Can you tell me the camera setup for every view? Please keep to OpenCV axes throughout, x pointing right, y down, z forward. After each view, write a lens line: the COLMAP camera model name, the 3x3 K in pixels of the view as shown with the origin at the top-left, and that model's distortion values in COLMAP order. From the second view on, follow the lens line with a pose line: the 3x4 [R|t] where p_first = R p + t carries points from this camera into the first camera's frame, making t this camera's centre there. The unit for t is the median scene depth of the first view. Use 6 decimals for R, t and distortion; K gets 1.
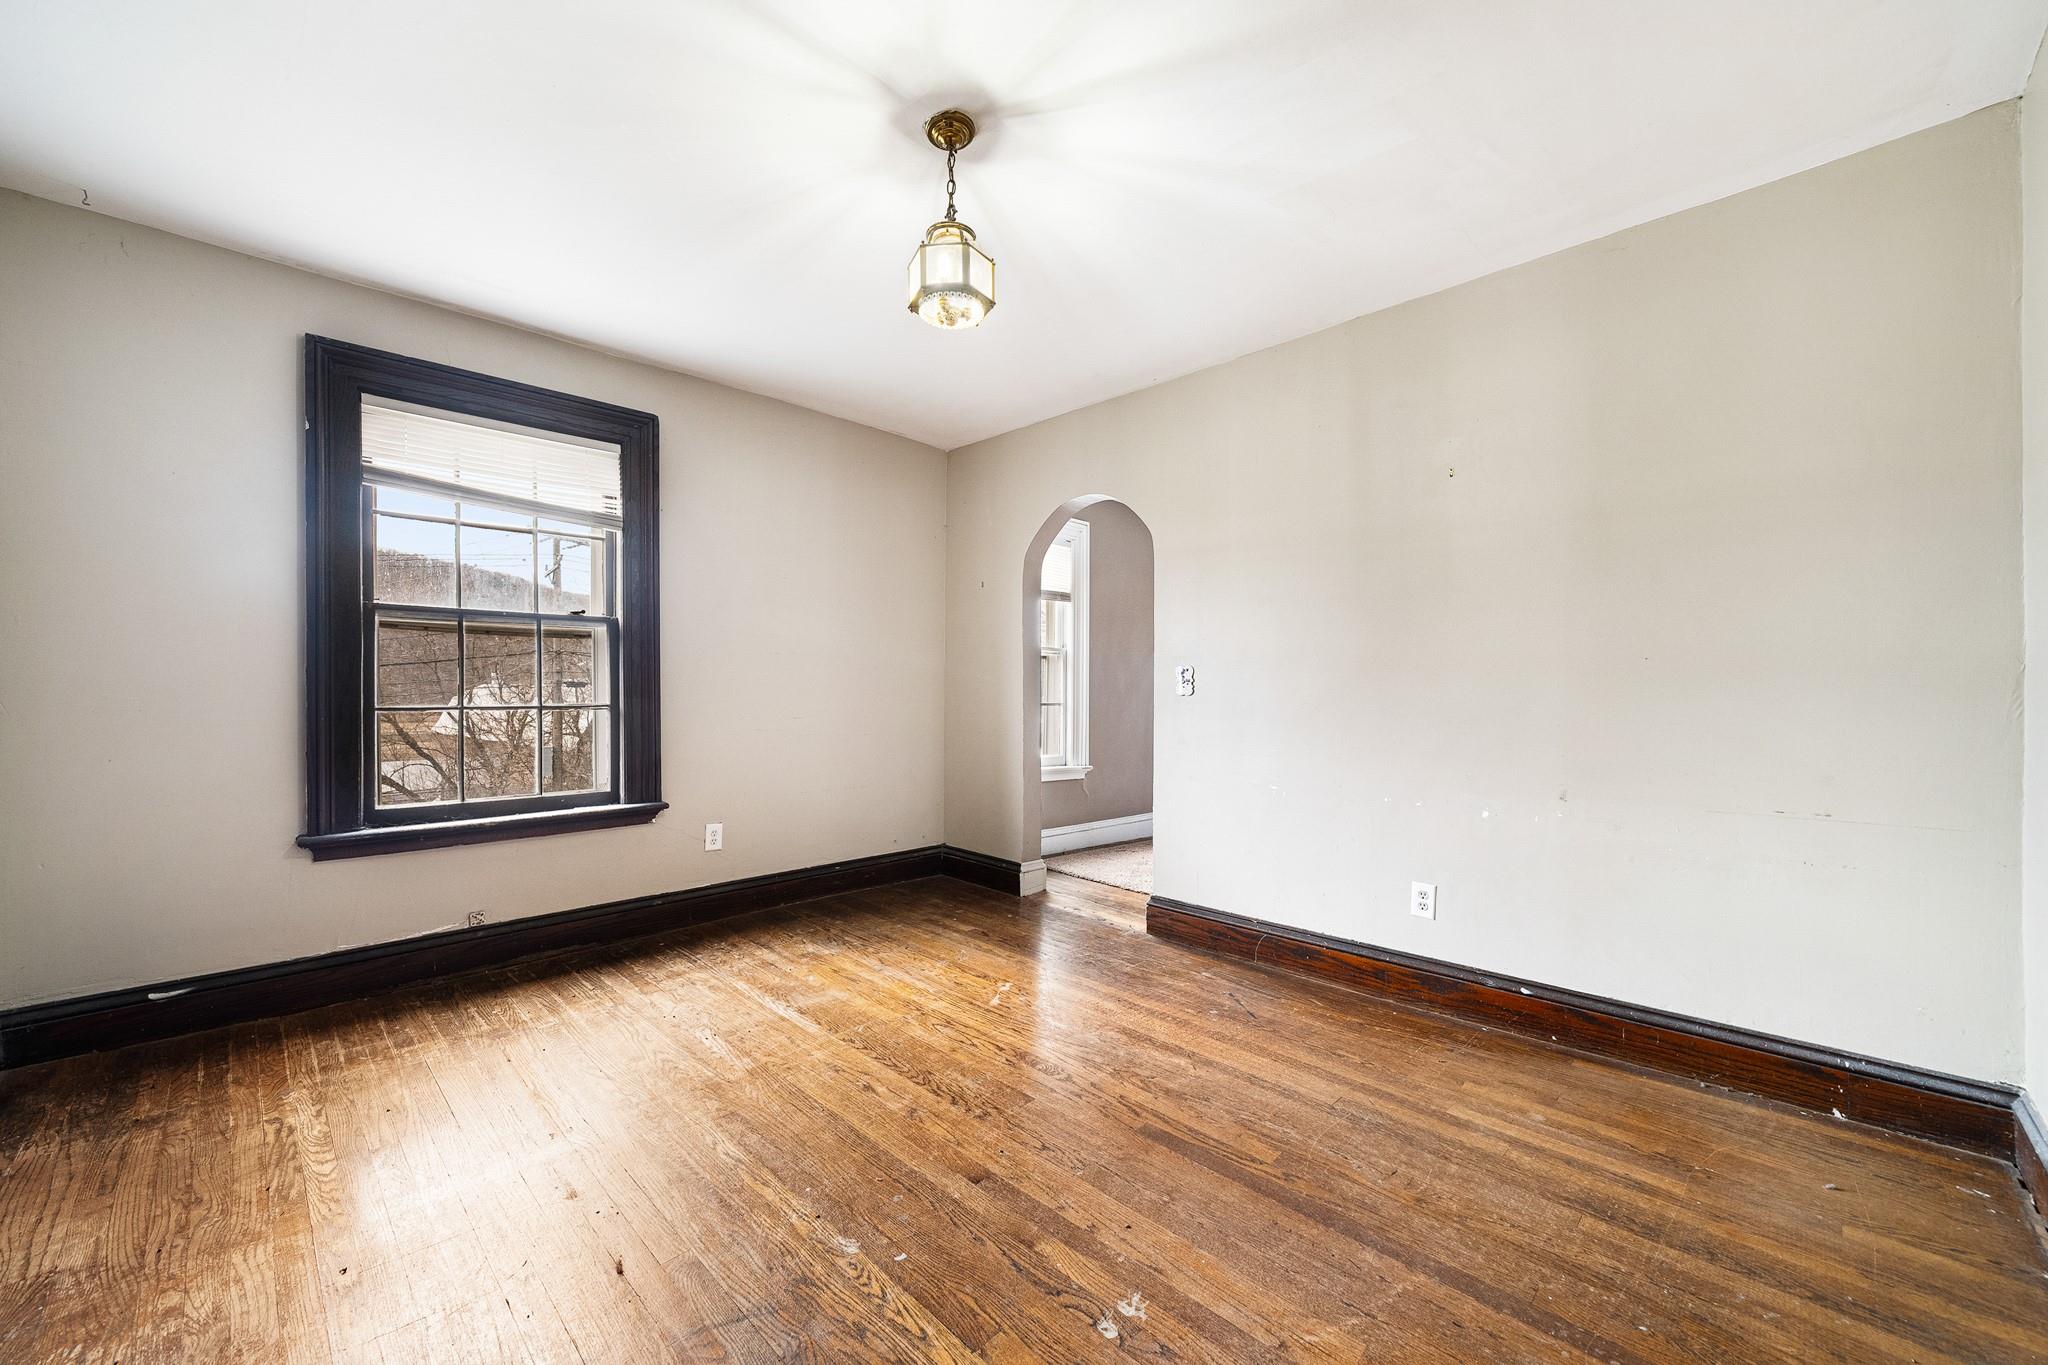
lens RADIAL K [[793.5, 0, 1032.4], [0, 793.5, 692.6], [0, 0, 1]] dist [-0.001679, -0.000370]
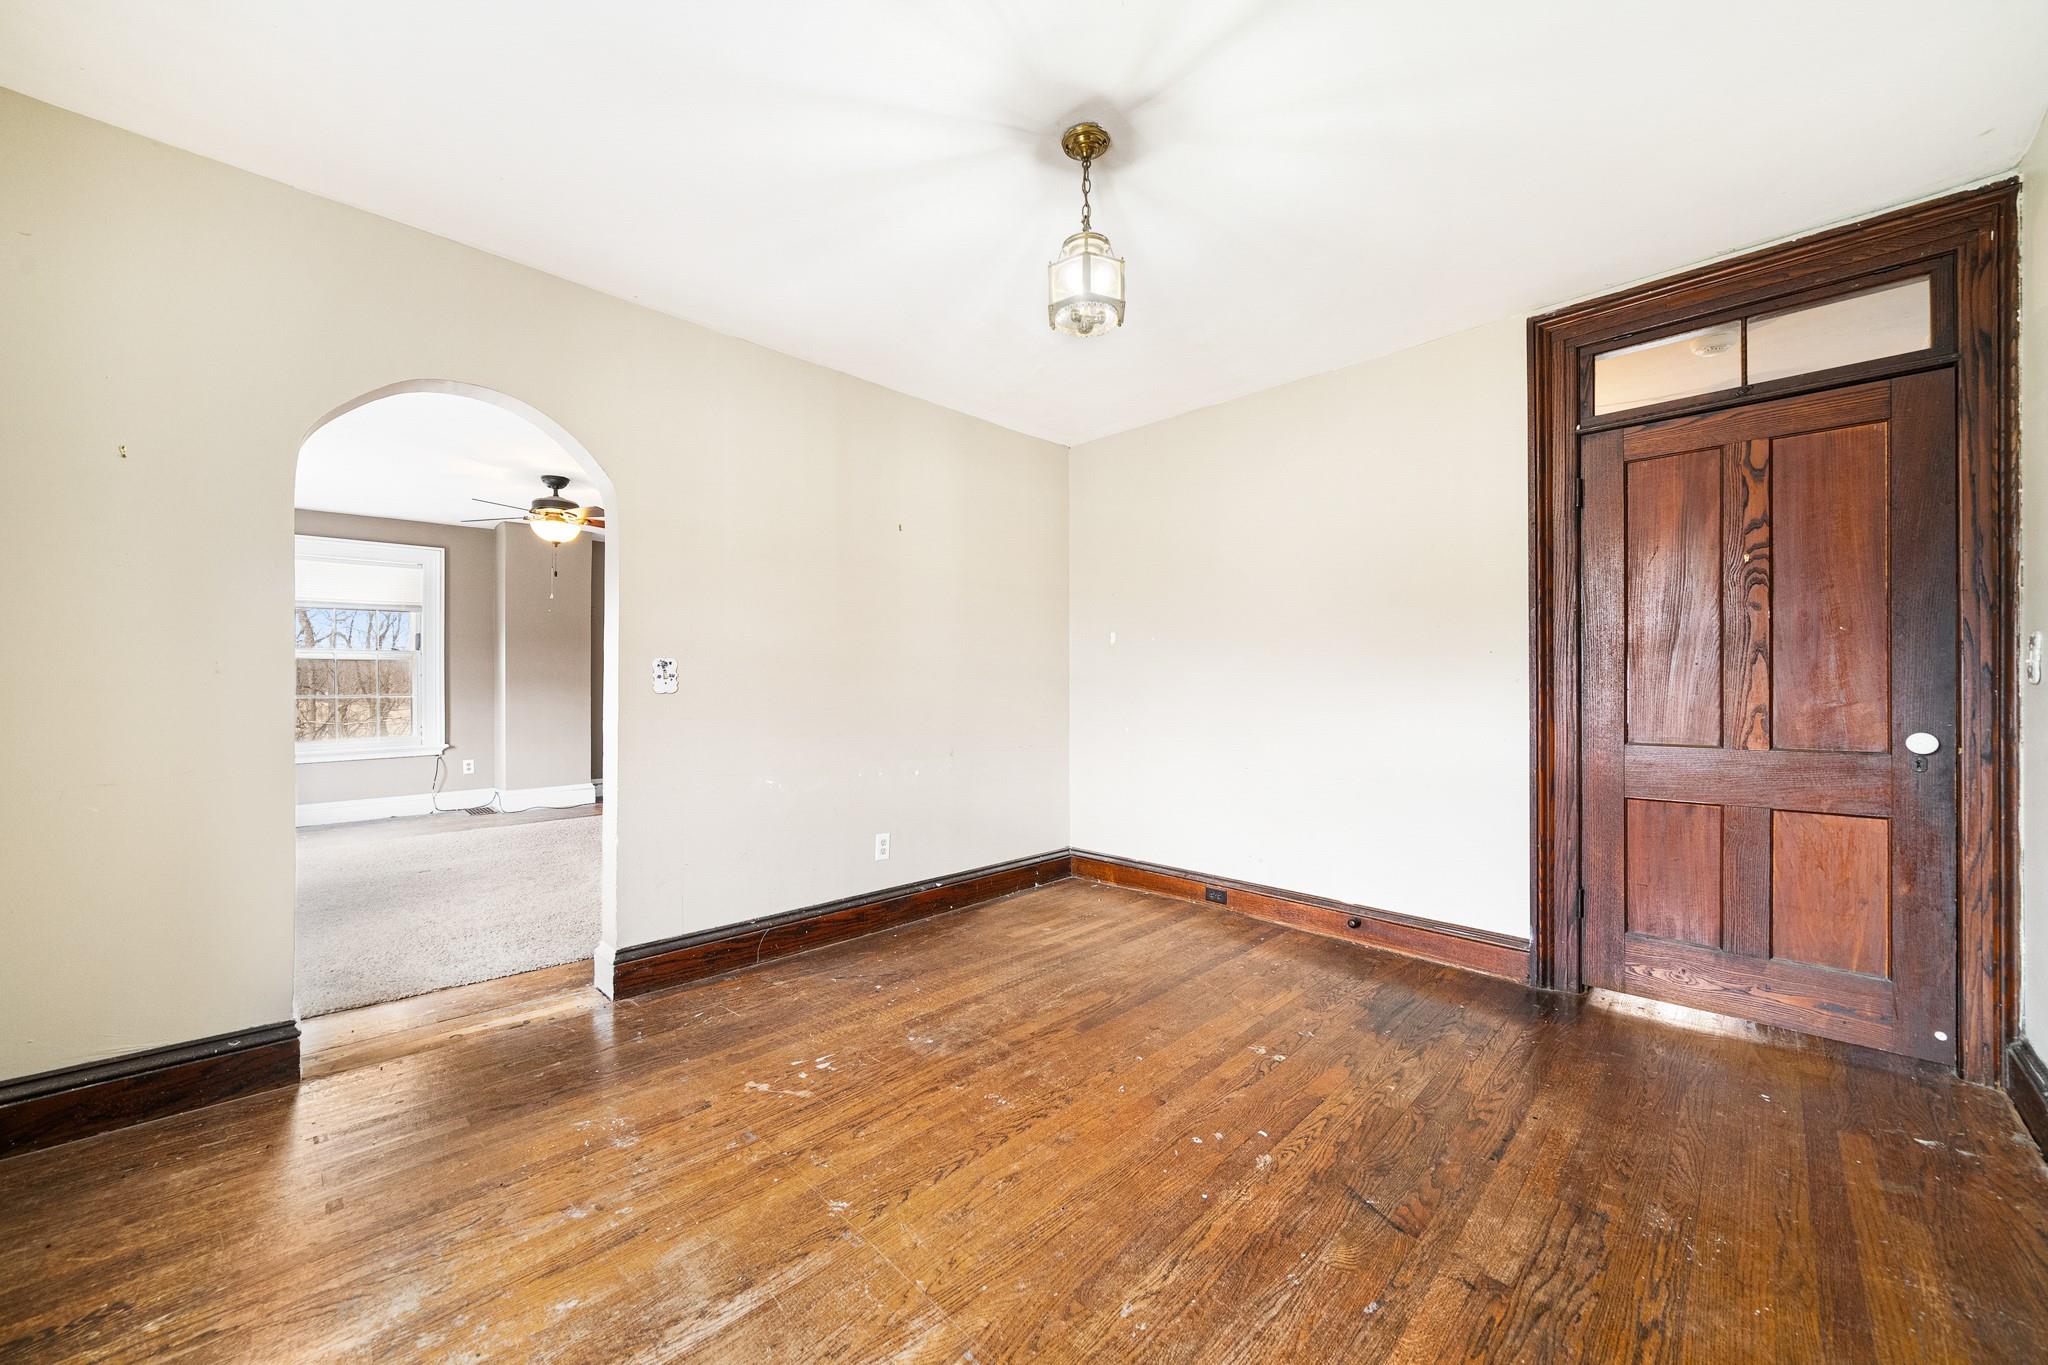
lens RADIAL K [[768.6, 0, 1024.0], [0, 768.6, 682.5], [0, 0, 1]] dist [-0.006123, -0.000105]
pose [[-0.011462, 0.004804, 0.999923, -0.893410], [0.004734, 0.999978, -0.004750, -0.002466], [-0.999923, 0.004679, -0.011485, 0.895933]]
